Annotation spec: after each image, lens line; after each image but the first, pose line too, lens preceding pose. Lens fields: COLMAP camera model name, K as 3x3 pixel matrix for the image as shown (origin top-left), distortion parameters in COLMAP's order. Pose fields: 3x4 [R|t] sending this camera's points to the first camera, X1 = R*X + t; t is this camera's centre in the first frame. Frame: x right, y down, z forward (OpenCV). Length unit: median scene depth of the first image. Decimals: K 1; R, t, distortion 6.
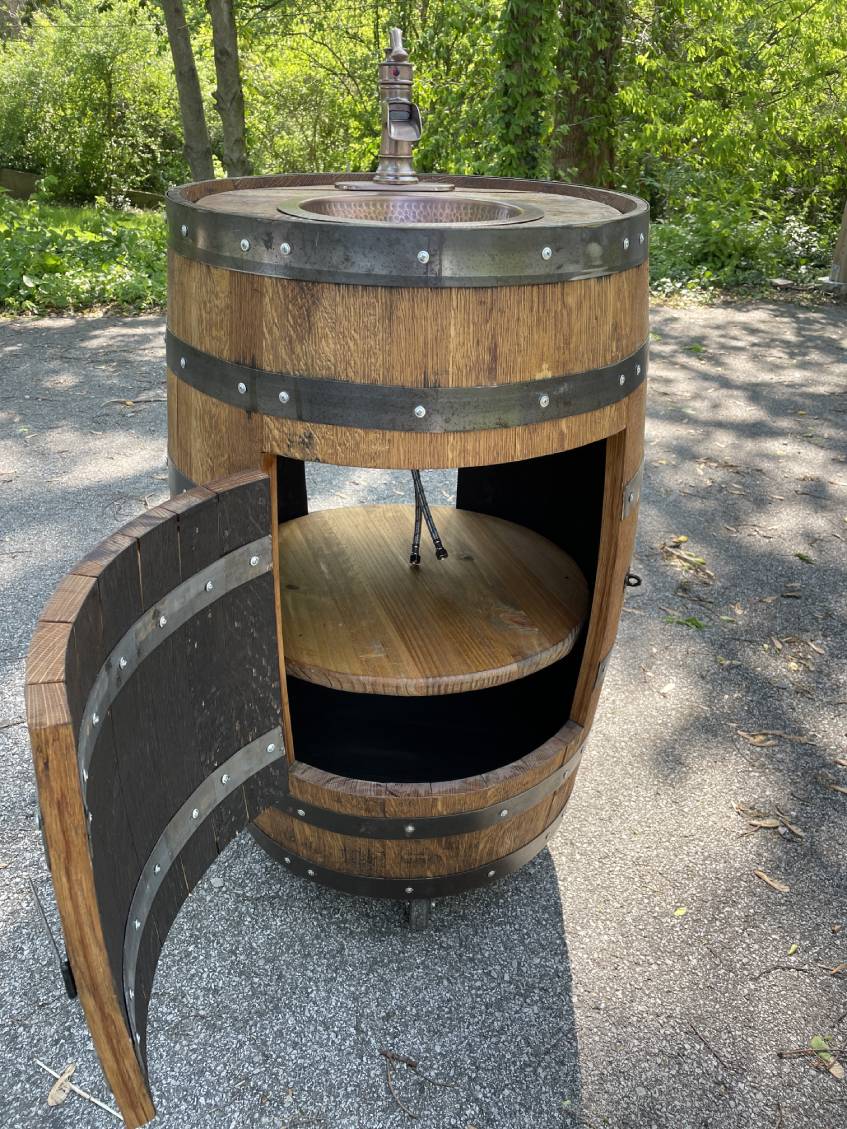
lens RADIAL K [[861.2, 0, 432.3], [0, 861.2, 560.3], [0, 0, 1]] dist [0.064799, -0.094256]
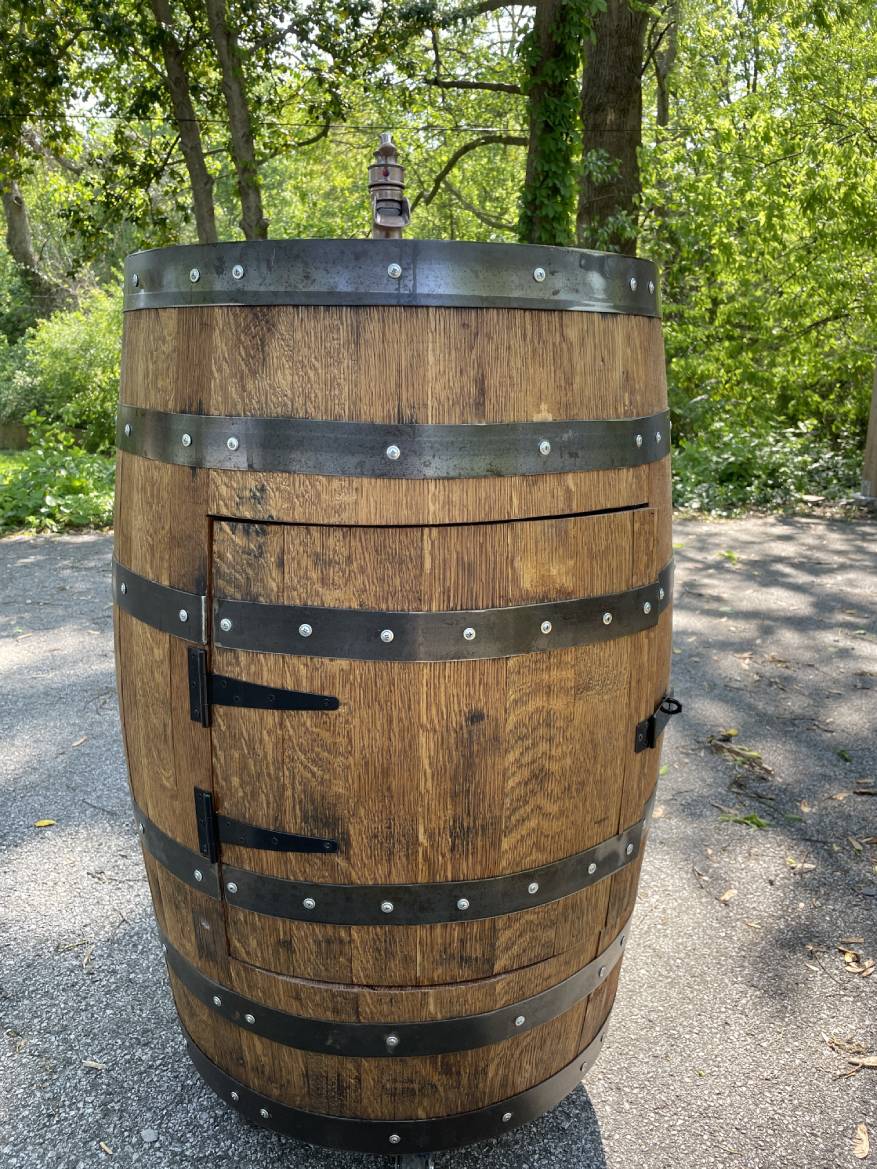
lens RADIAL K [[891.8, 0, 440.2], [0, 891.8, 578.7], [0, 0, 1]] dist [0.064799, -0.094256]
pose [[0.999608, -0.010247, -0.026061, 0.035186], [0.003356, 0.967769, -0.251819, 0.109297], [0.027802, 0.251633, 0.967423, 0.137594]]
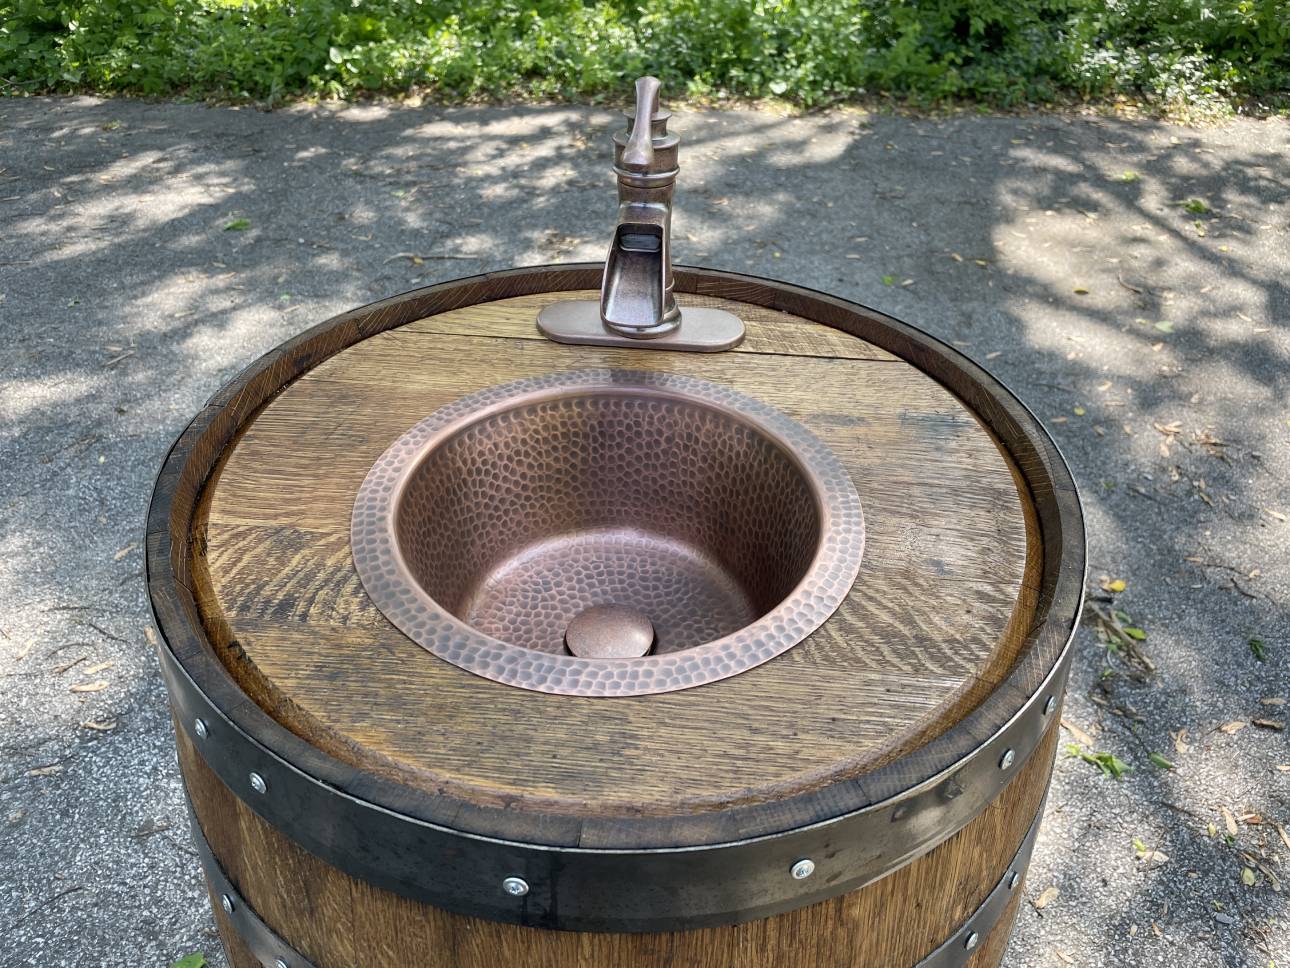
lens RADIAL K [[984.1, 0, 644.1], [0, 984.1, 473.9], [0, 0, 1]] dist [0.064799, -0.094256]
pose [[0.979306, 0.120722, -0.162439, 0.072758], [-0.095392, 0.983202, 0.155608, -0.414265], [0.178496, -0.136893, 0.974371, 0.341589]]
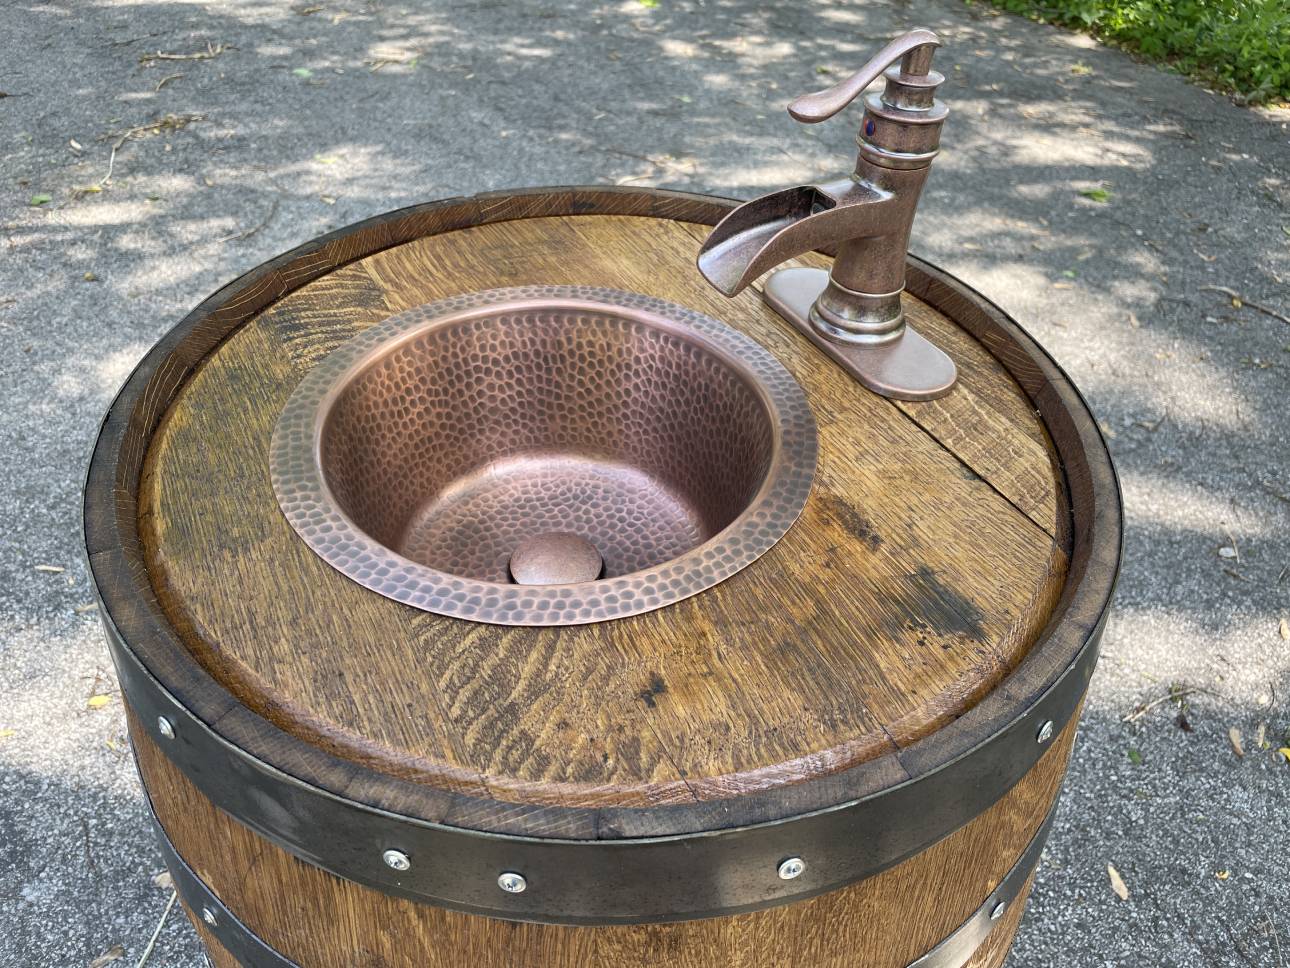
lens RADIAL K [[984.1, 0, 647.1], [0, 984.1, 471.5], [0, 0, 1]] dist [0.064799, -0.094256]
pose [[0.355190, 0.591576, -0.723794, 0.337530], [-0.460264, 0.784598, 0.415406, -0.515472], [0.813632, 0.185588, 0.550963, 0.596426]]
